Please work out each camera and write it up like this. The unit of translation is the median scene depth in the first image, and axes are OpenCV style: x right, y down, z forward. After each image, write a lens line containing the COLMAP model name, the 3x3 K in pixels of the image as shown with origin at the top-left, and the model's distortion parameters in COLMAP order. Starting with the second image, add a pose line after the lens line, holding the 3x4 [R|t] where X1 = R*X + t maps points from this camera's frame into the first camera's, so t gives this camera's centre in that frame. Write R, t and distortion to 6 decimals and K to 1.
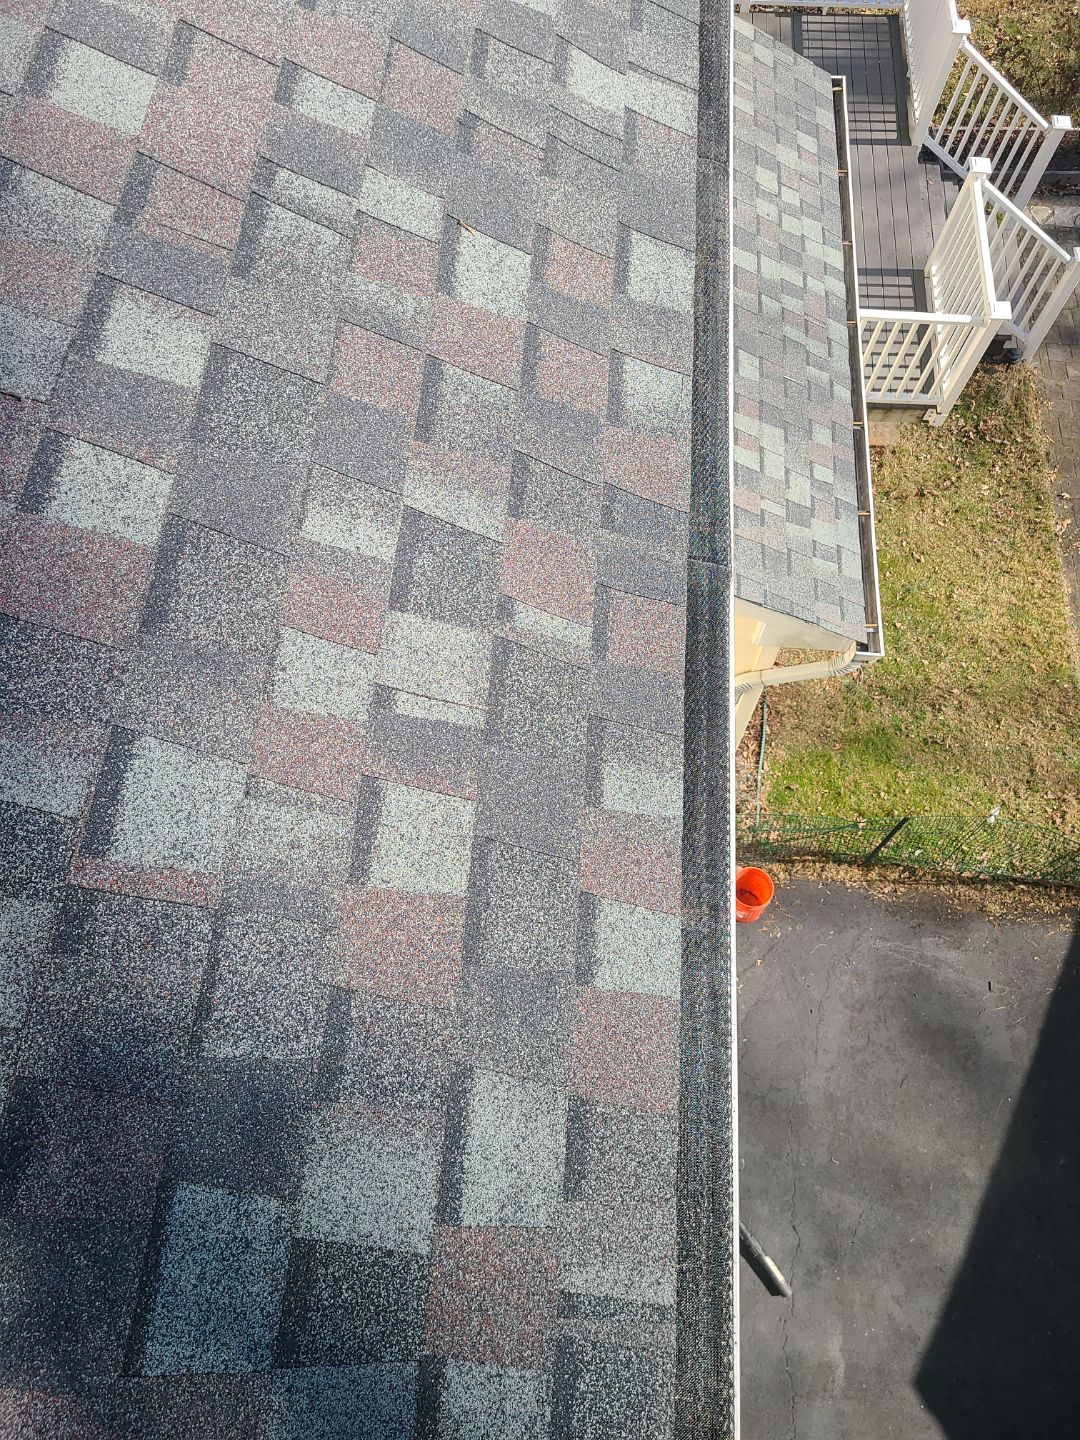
lens RADIAL K [[1081.0, 0, 546.6], [0, 1081.0, 705.5], [0, 0, 1]] dist [0.051090, -0.028358]
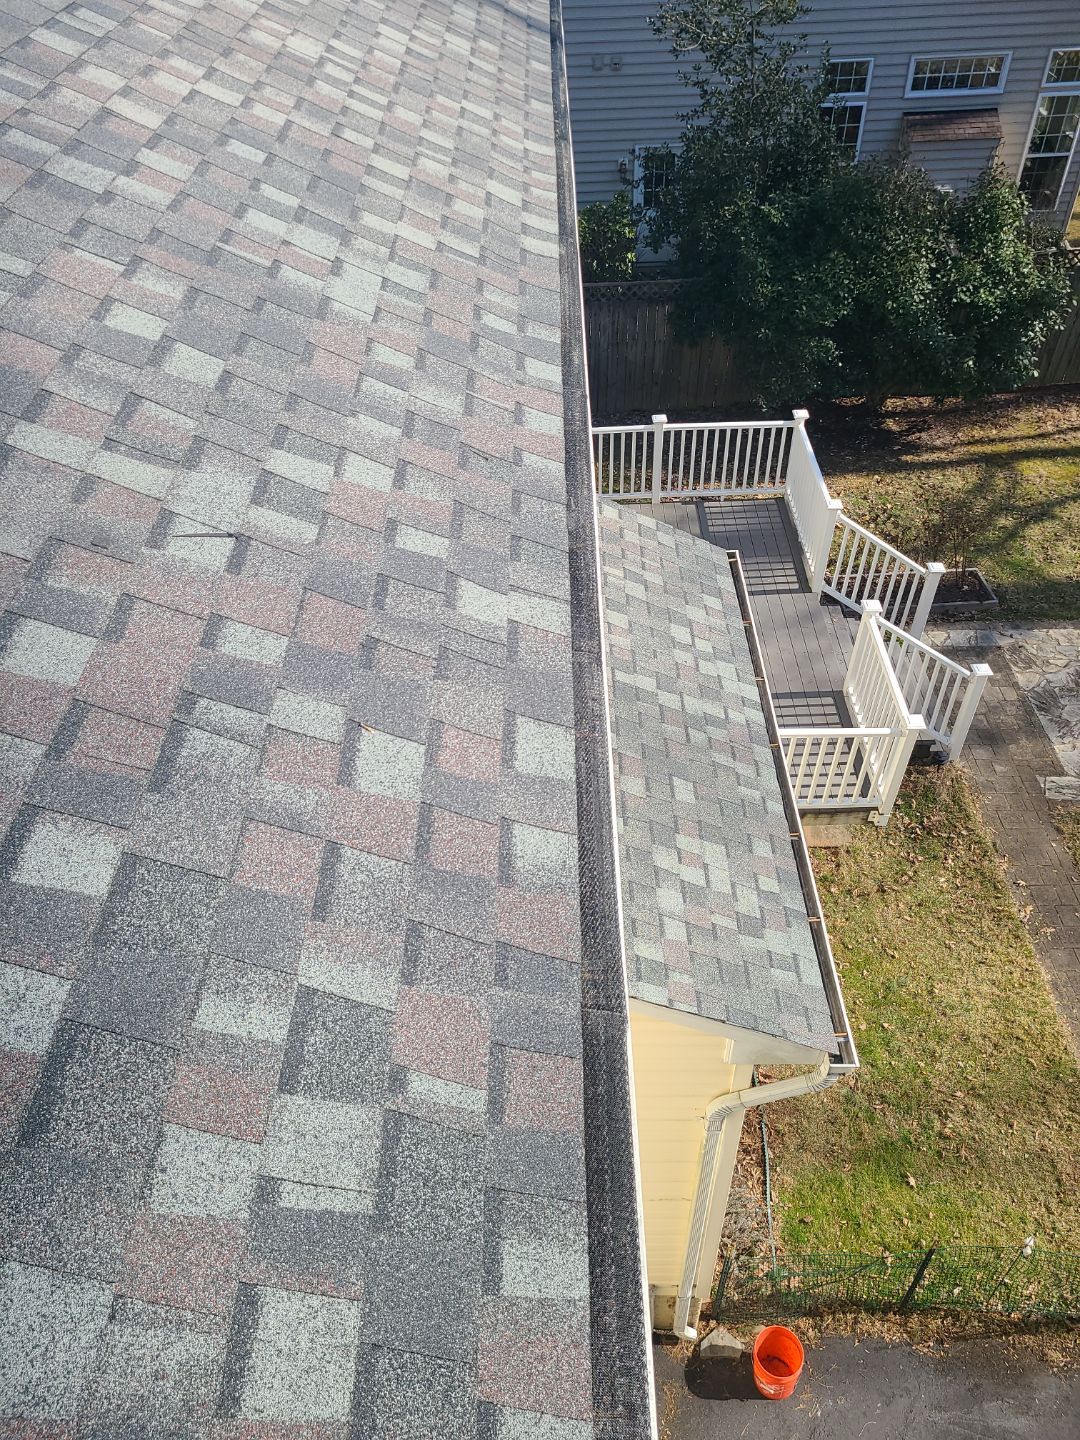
lens RADIAL K [[1090.3, 0, 562.0], [0, 1090.3, 699.1], [0, 0, 1]] dist [0.065265, -0.051508]
pose [[0.997010, -0.071504, 0.029312, 0.056305], [0.077271, 0.927722, -0.365187, -0.015889], [-0.001082, 0.366360, 0.930472, -0.048934]]
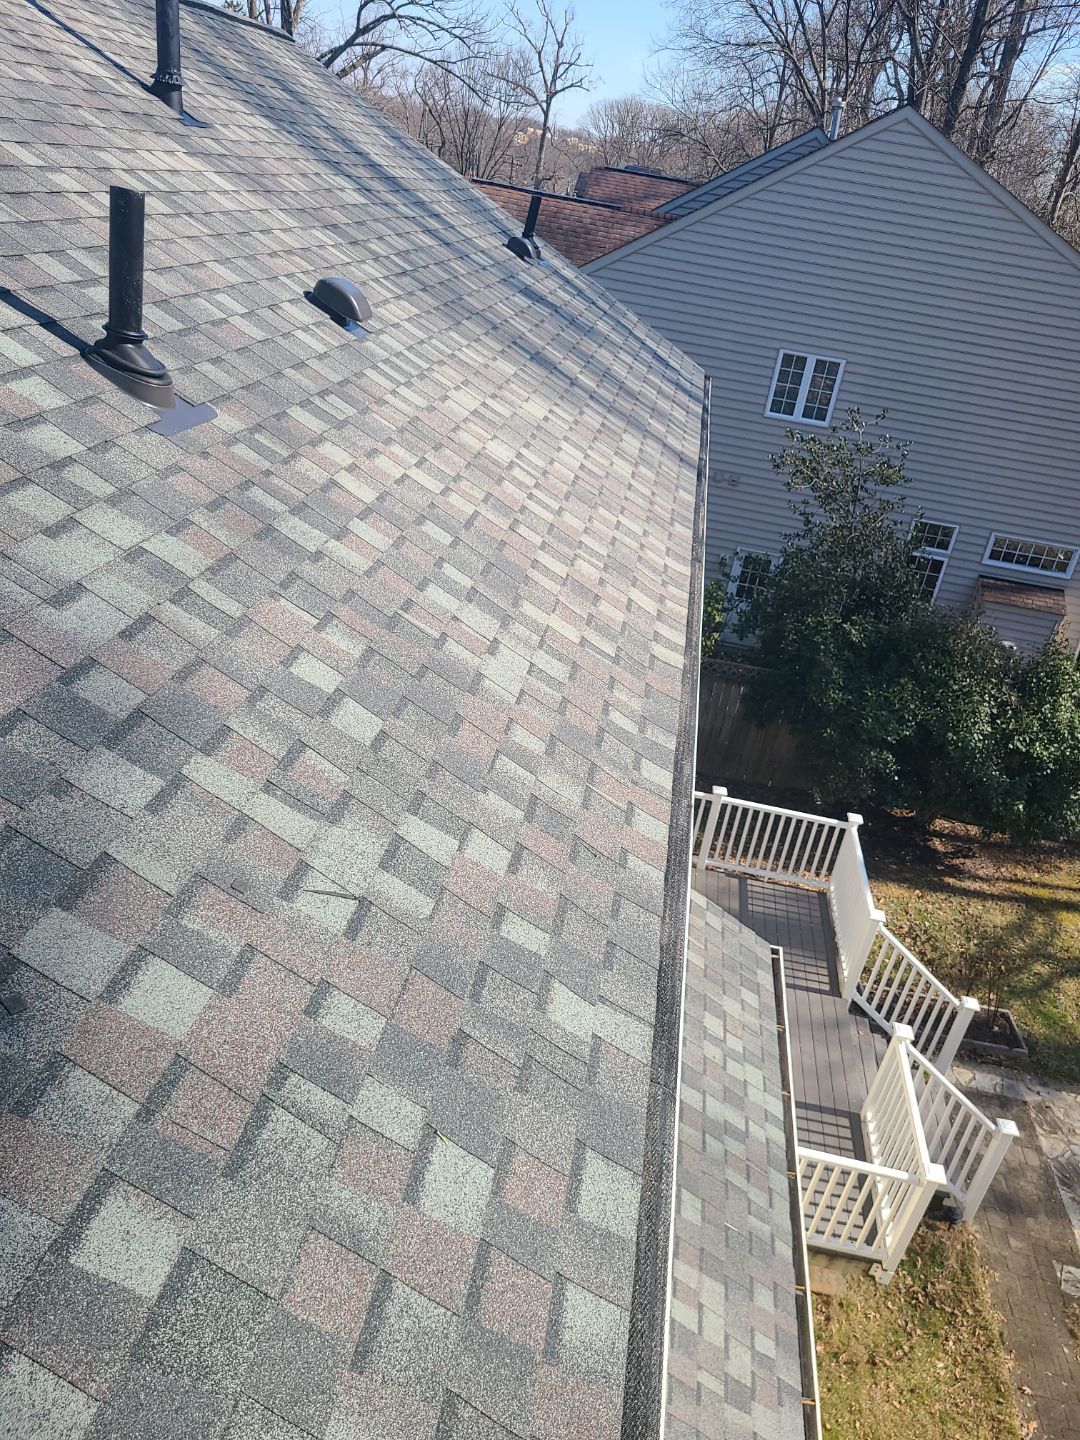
lens RADIAL K [[1098.0, 0, 580.4], [0, 1098.0, 665.9], [0, 0, 1]] dist [0.052701, -0.039312]
pose [[0.986794, 0.160628, 0.020895, -0.019073], [-0.112136, 0.770514, -0.627483, -0.063330], [-0.116891, 0.616853, 0.778350, -0.111168]]
